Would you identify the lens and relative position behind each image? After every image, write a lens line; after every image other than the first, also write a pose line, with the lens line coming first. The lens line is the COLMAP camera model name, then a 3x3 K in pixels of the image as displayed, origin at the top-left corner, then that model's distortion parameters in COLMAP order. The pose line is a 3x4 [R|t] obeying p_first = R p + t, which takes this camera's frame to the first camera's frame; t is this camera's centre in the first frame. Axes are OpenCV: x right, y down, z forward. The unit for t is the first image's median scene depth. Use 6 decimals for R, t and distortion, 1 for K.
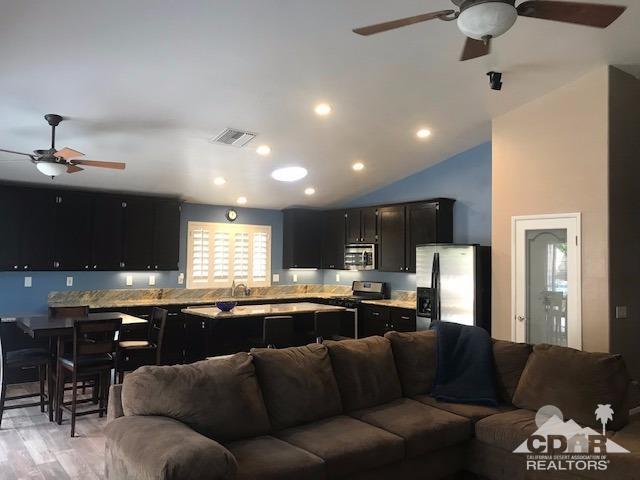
lens RADIAL K [[531.0, 0, 320.0], [0, 531.0, 240.0], [0, 0, 1]] dist [0.084335, -0.173266]
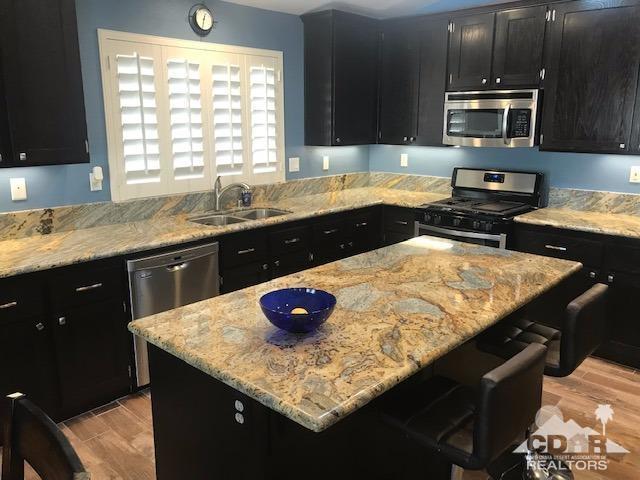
lens RADIAL K [[531.0, 0, 320.0], [0, 531.0, 240.0], [0, 0, 1]] dist [0.084335, -0.173266]
pose [[0.985735, -0.048059, 0.161300, -0.154016], [0.004519, 0.965577, 0.260076, 0.011669], [-0.168246, -0.255637, 0.952020, 0.548374]]
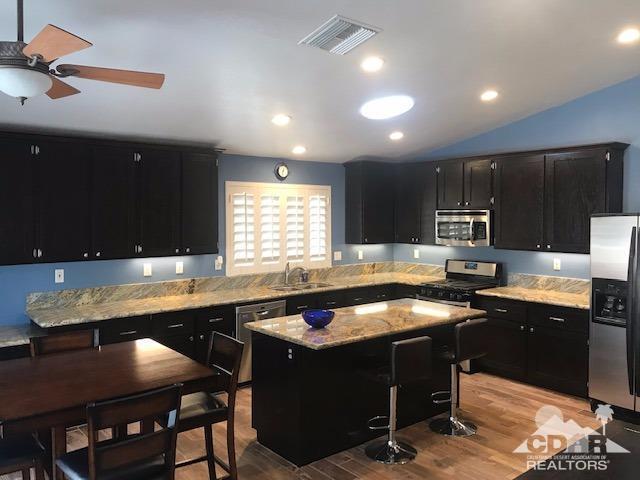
lens RADIAL K [[526.9, 0, 320.0], [0, 526.9, 240.0], [0, 0, 1]] dist [0.122982, -0.208621]
pose [[0.999299, -0.015991, 0.033835, -0.143499], [0.013029, 0.996209, 0.086015, -0.015843], [-0.035082, -0.085514, 0.995719, 0.287832]]
